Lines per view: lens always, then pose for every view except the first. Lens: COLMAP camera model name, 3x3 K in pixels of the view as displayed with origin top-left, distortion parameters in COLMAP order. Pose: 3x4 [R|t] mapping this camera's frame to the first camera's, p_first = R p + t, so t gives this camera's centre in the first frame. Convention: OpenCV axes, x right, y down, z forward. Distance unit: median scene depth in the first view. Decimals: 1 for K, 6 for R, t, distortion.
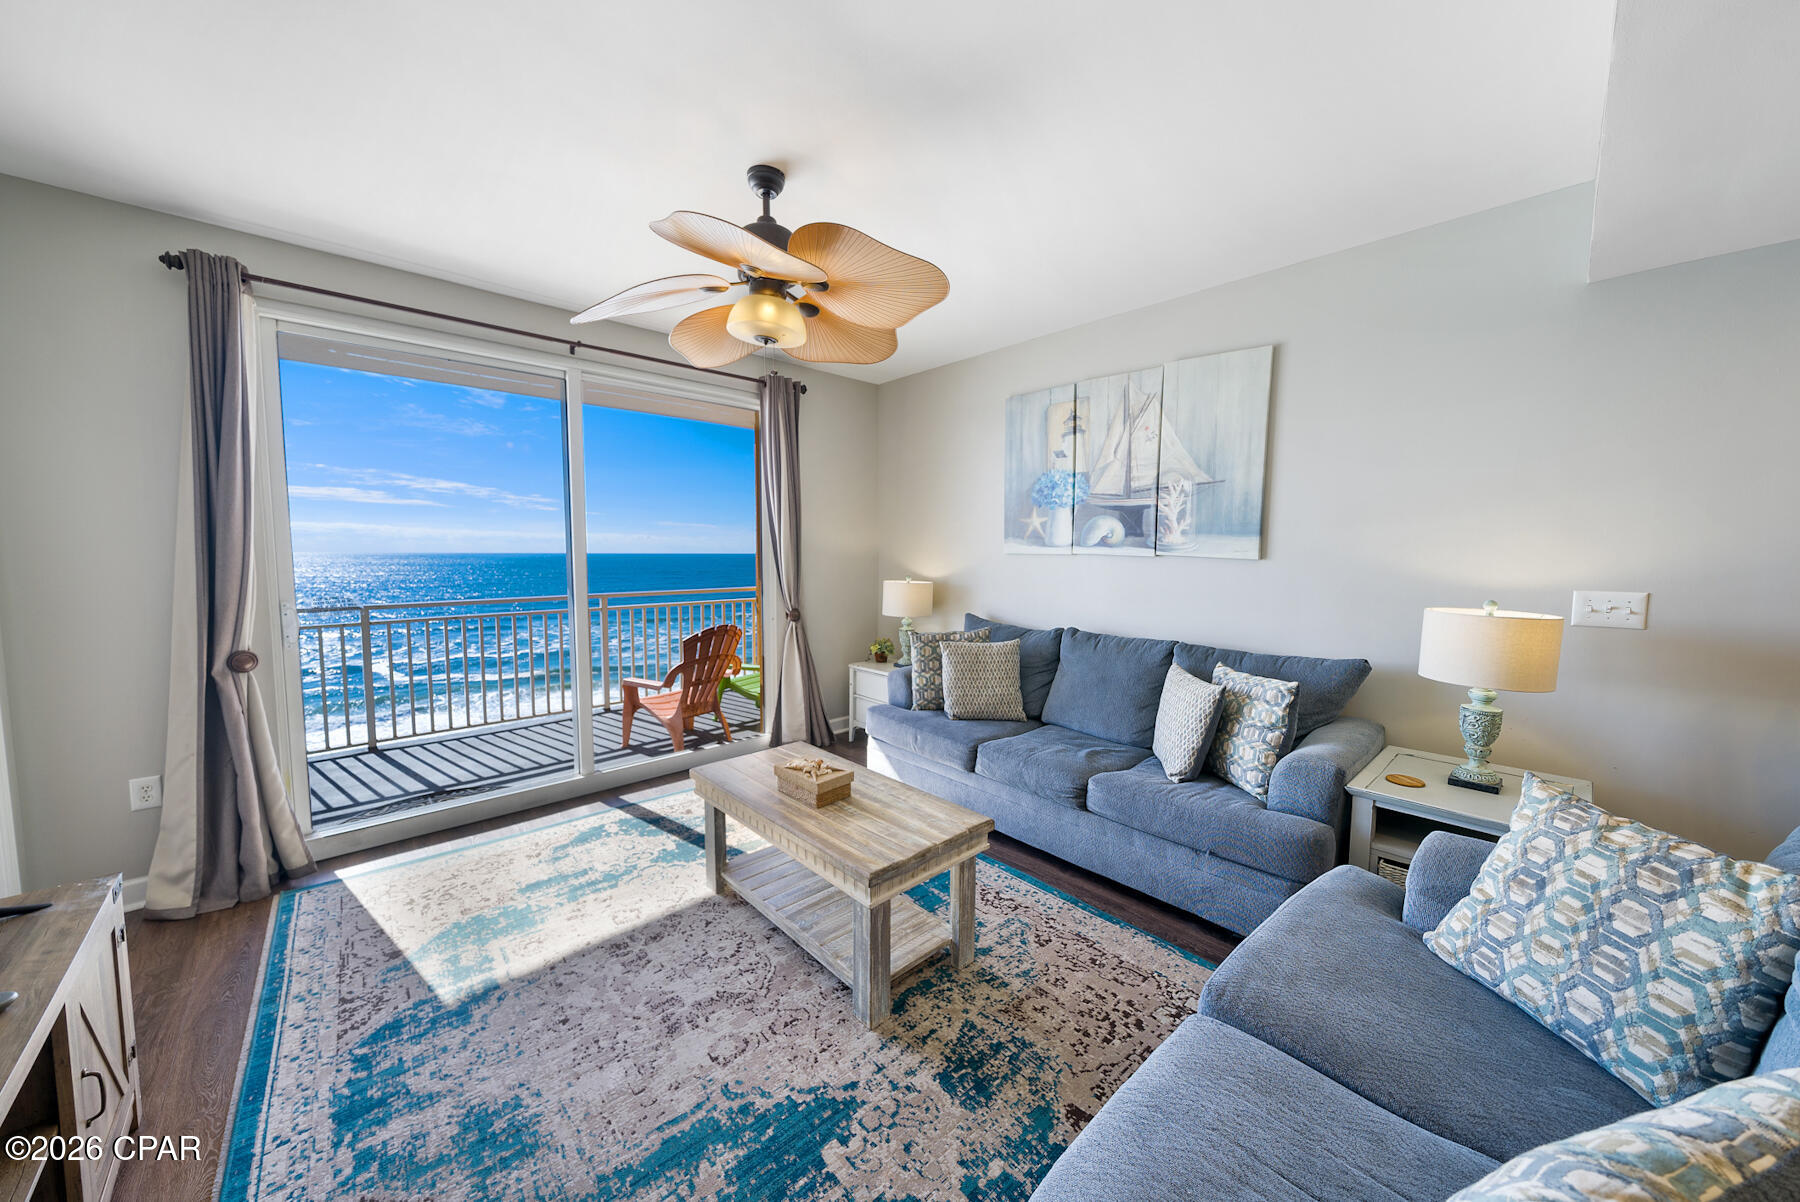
lens RADIAL K [[620.1, 0, 892.3], [0, 620.1, 600.7], [0, 0, 1]] dist [-0.003951, -0.000226]
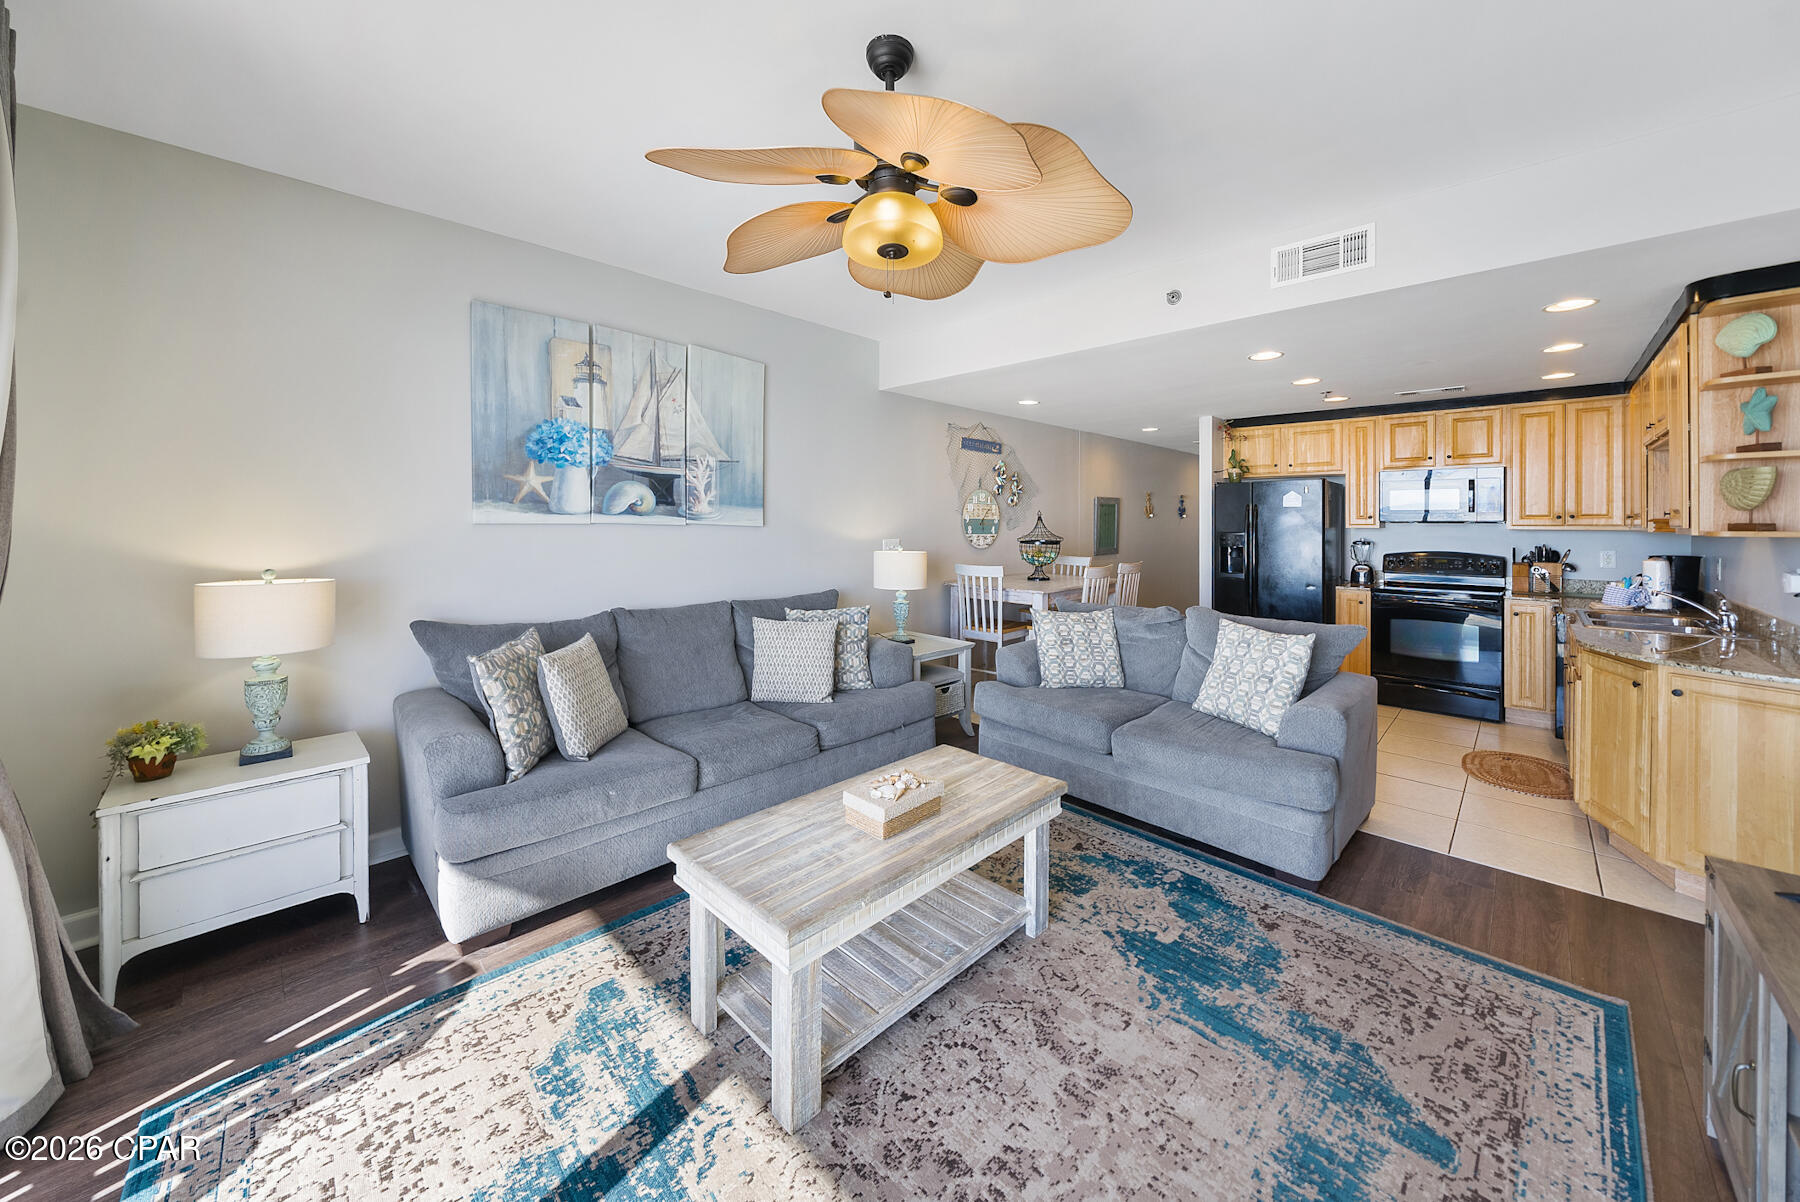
lens RADIAL K [[643.5, 0, 902.5], [0, 643.5, 521.8], [0, 0, 1]] dist [-0.003497, -0.000461]
pose [[-0.044242, -0.004593, 0.999010, -0.699324], [0.076572, 0.997032, 0.007975, -0.060165], [-0.996082, 0.076849, -0.043759, 0.716849]]
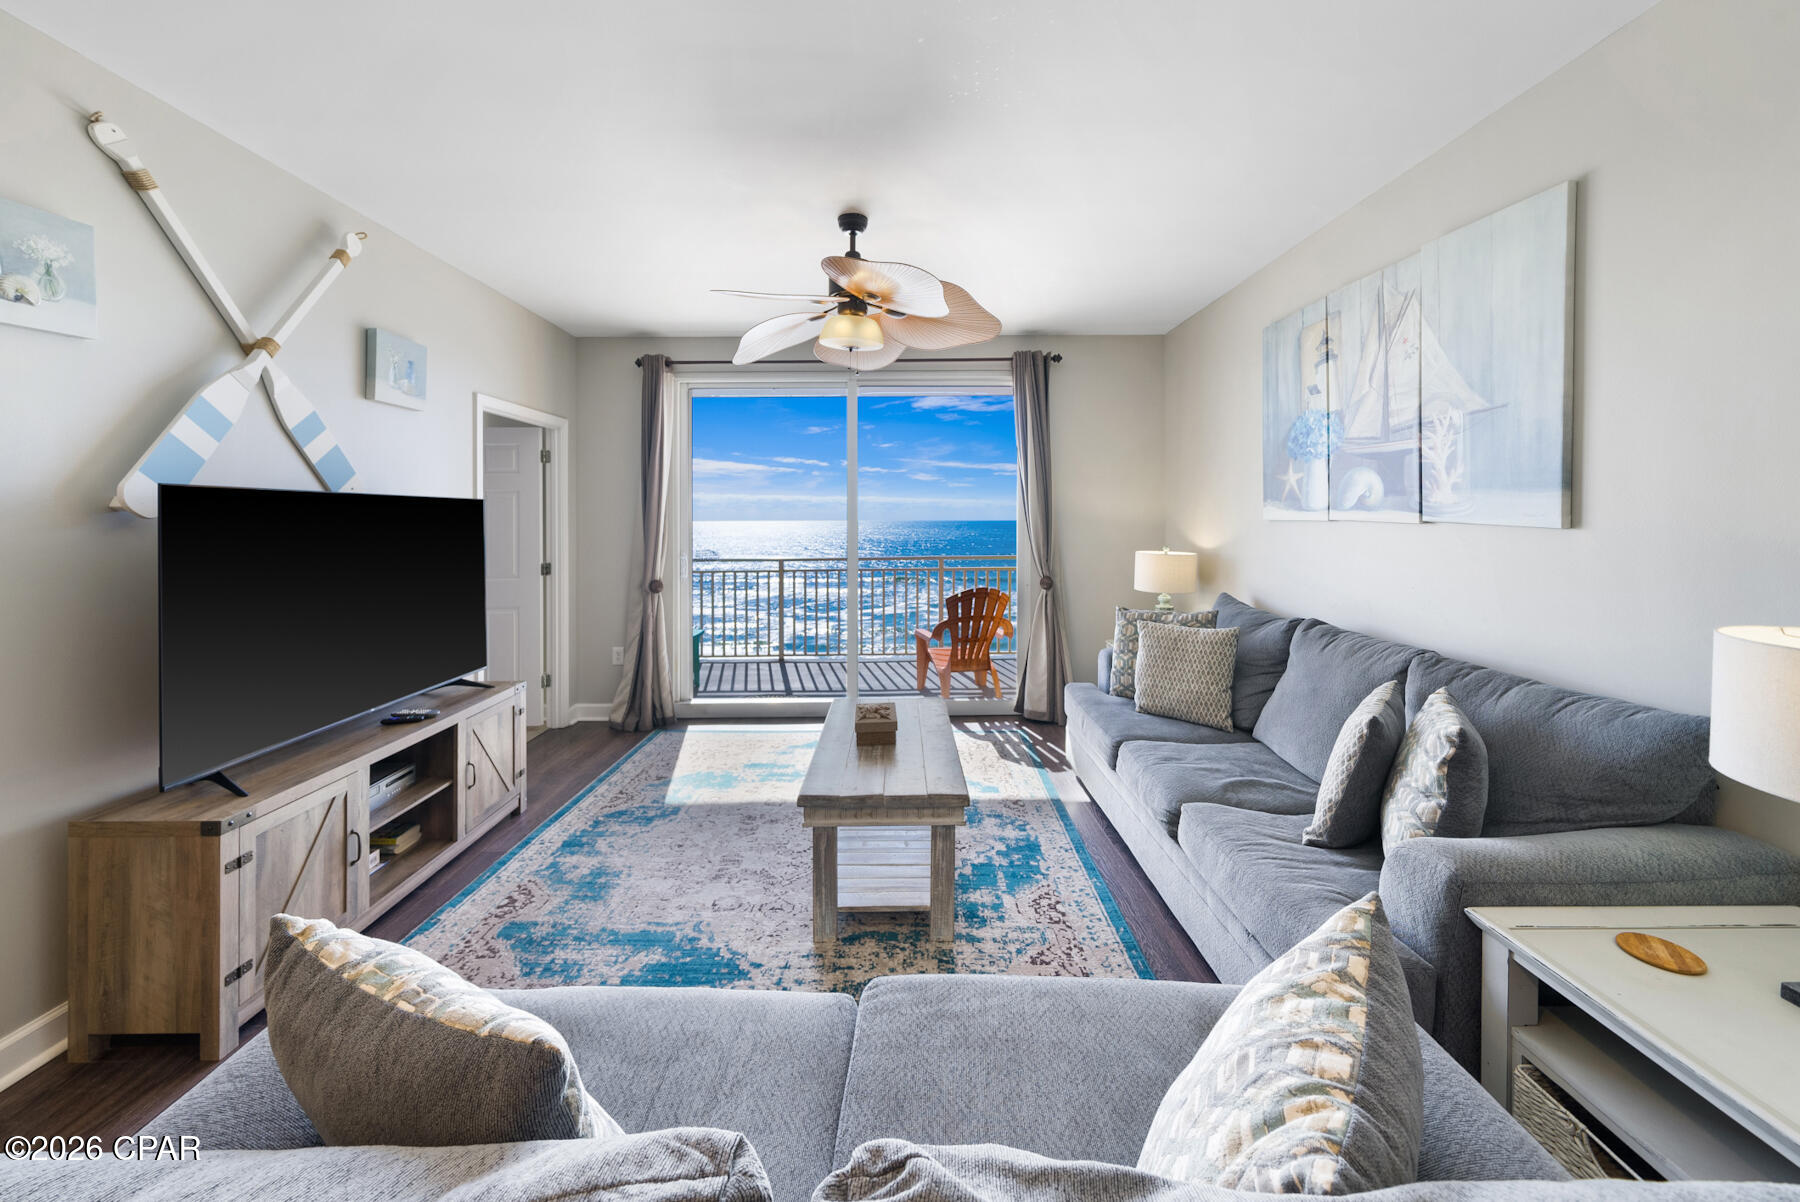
lens RADIAL K [[643.5, 0, 902.5], [0, 643.5, 521.8], [0, 0, 1]] dist [-0.003497, -0.000461]
pose [[0.744185, -0.003372, -0.667965, 0.493256], [-0.046122, 0.997341, -0.056419, -0.007690], [0.666380, 0.072794, 0.742051, 0.102174]]
